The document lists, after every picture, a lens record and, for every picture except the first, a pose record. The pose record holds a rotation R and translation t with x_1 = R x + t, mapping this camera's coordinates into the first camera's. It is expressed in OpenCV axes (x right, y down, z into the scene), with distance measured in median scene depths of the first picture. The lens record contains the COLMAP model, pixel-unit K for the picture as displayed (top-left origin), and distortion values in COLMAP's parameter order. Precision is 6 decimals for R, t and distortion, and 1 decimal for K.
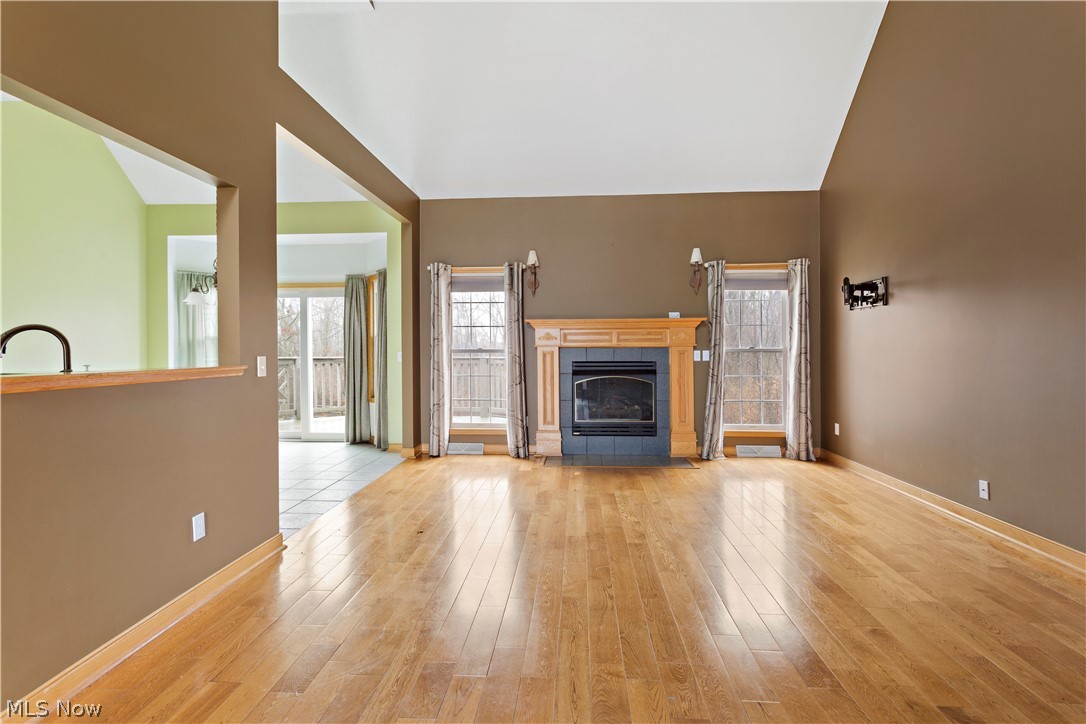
lens RADIAL K [[525.4, 0, 540.3], [0, 525.4, 347.7], [0, 0, 1]] dist [0.000673, 0.000357]
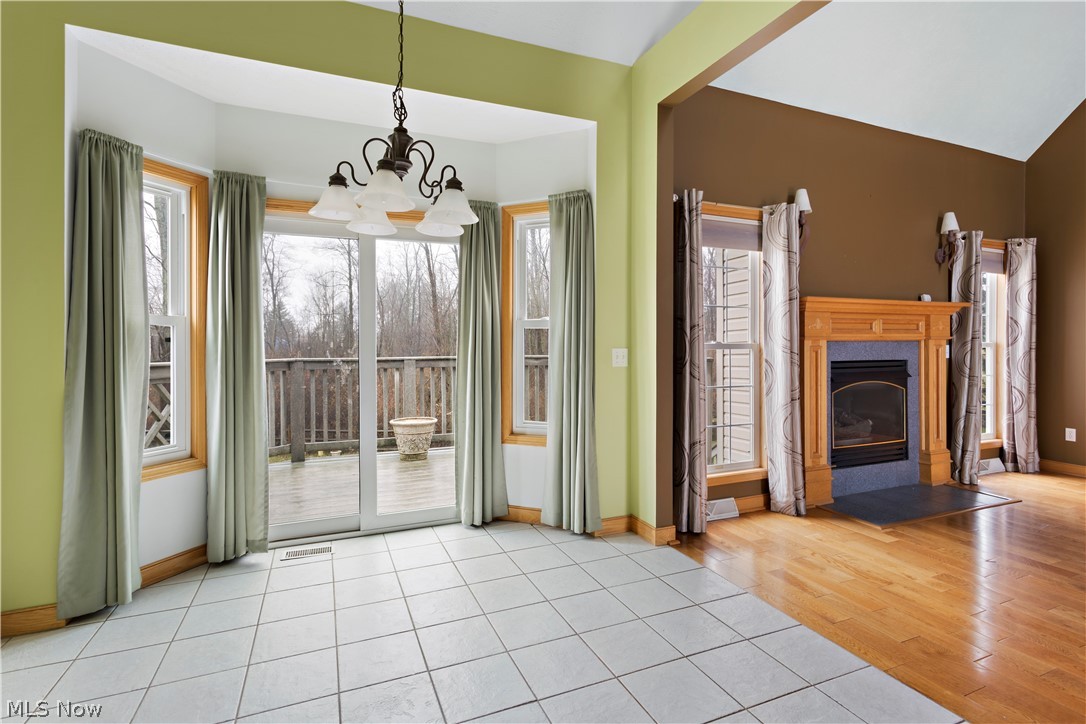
lens RADIAL K [[540.2, 0, 543.0], [0, 540.2, 362.0], [0, 0, 1]] dist [0.001020, 0.000248]
pose [[0.896715, -0.012988, 0.442417, -0.586263], [0.001774, 0.999667, 0.025750, 0.008879], [-0.442604, -0.022306, 0.896440, 0.545820]]
